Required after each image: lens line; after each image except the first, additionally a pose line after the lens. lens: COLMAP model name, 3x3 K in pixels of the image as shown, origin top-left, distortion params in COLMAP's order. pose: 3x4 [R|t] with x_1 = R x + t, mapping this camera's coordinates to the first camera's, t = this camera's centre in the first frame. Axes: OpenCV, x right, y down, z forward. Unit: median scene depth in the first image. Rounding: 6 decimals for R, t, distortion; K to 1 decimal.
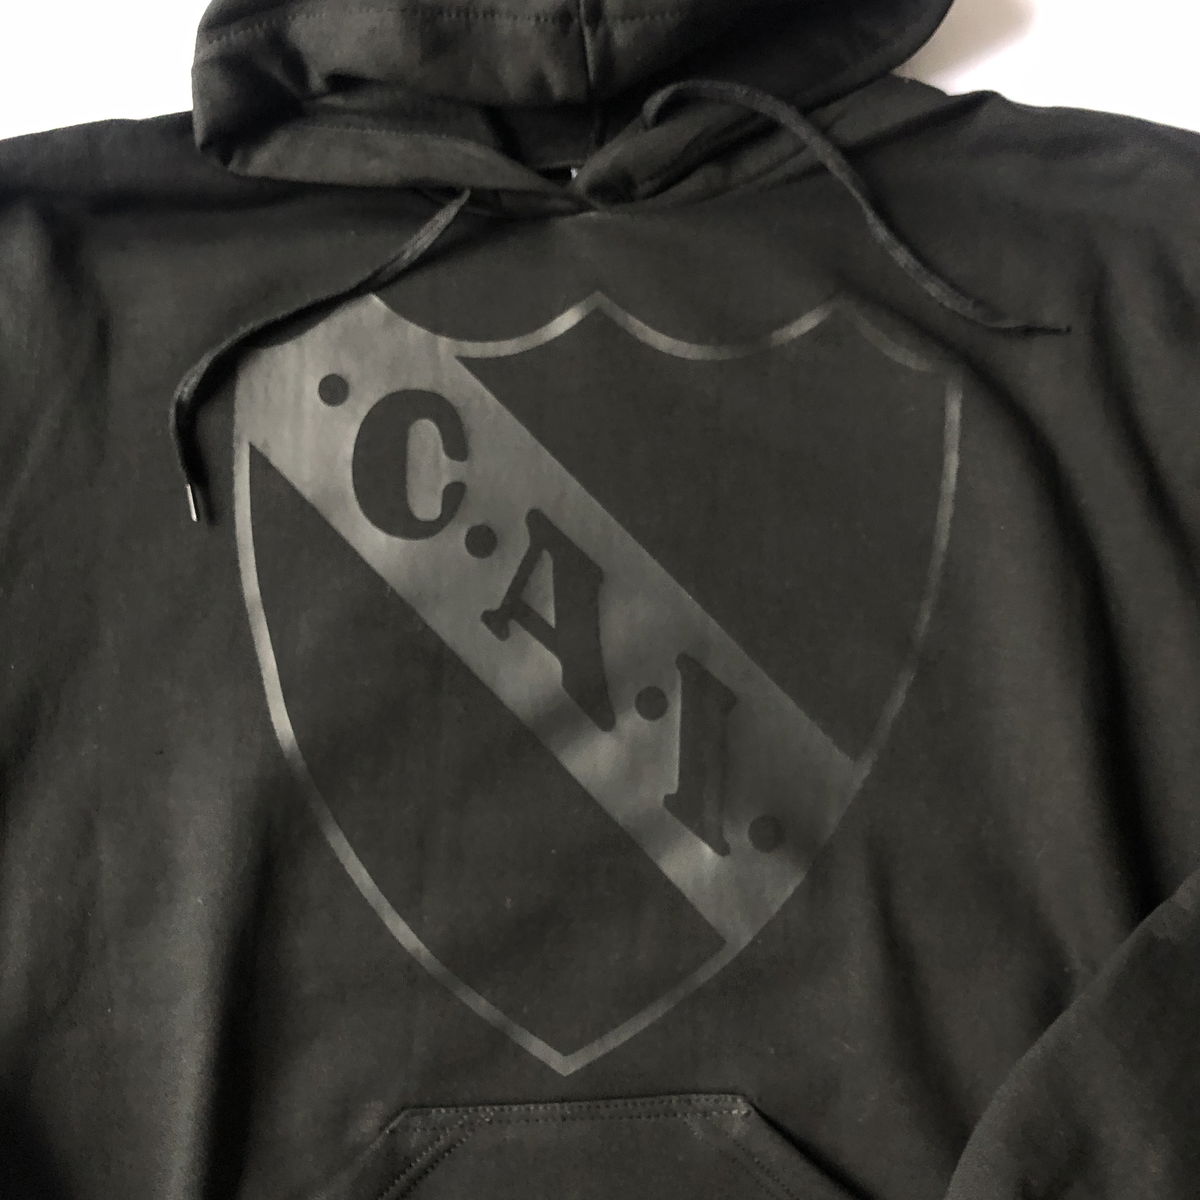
lens RADIAL K [[1719.7, 0, 544.8], [0, 1719.7, 580.0], [0, 0, 1]] dist [0.012054, -0.051000]
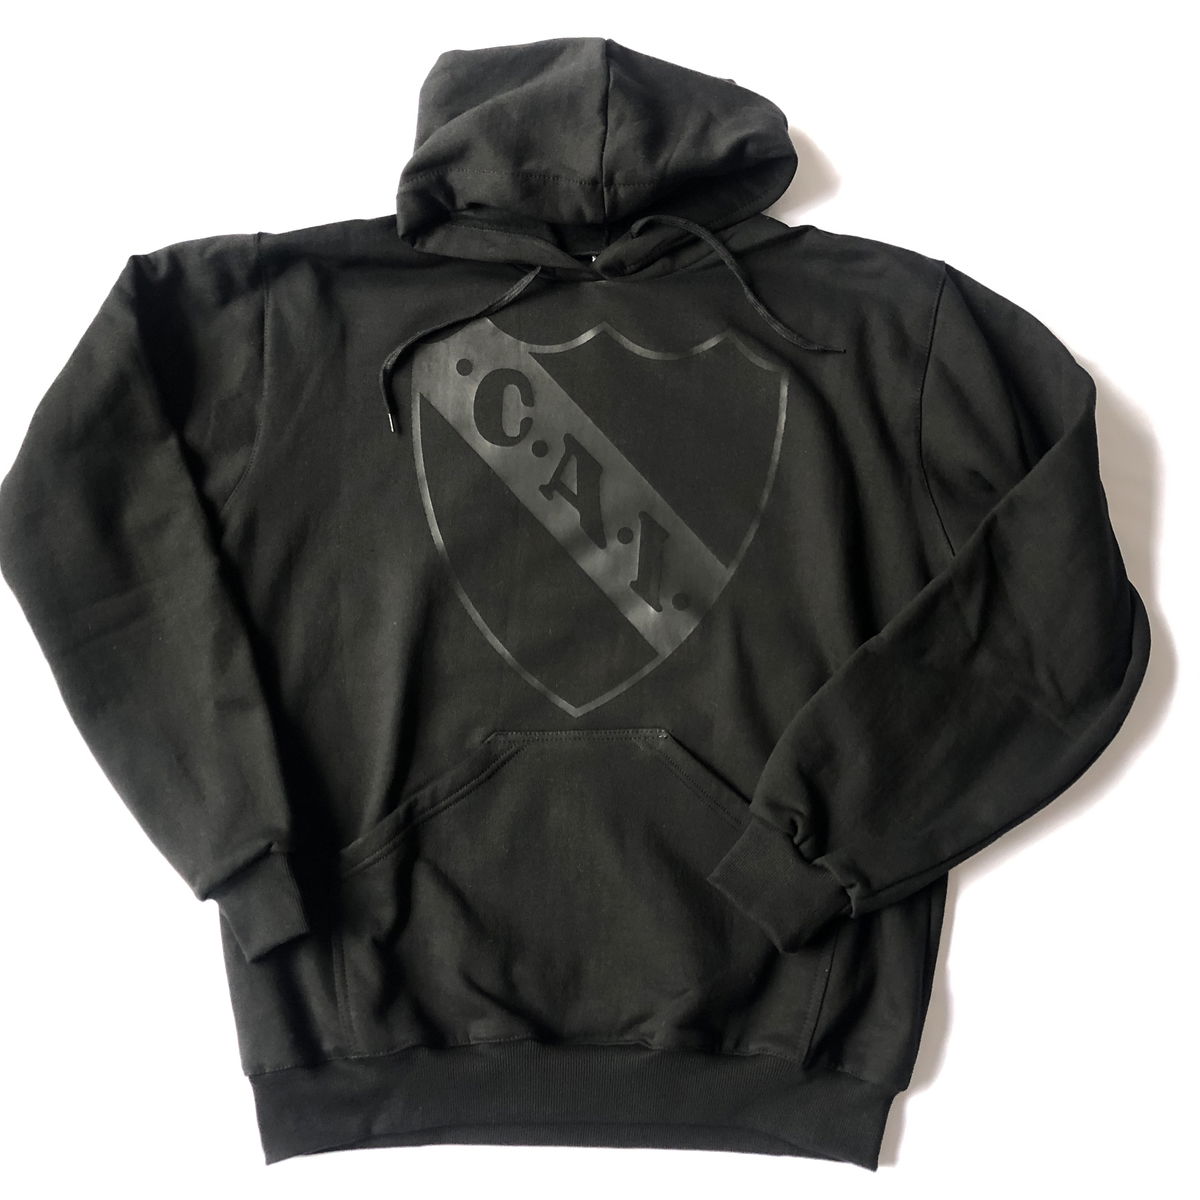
lens RADIAL K [[1645.9, 0, 600.0], [0, 1645.9, 600.0], [0, 0, 1]] dist [0.131593, -0.689843]
pose [[0.997217, 0.032854, 0.066920, -0.088995], [-0.034083, 0.999269, 0.017294, 0.113665], [-0.066303, -0.019527, 0.997608, -0.863249]]
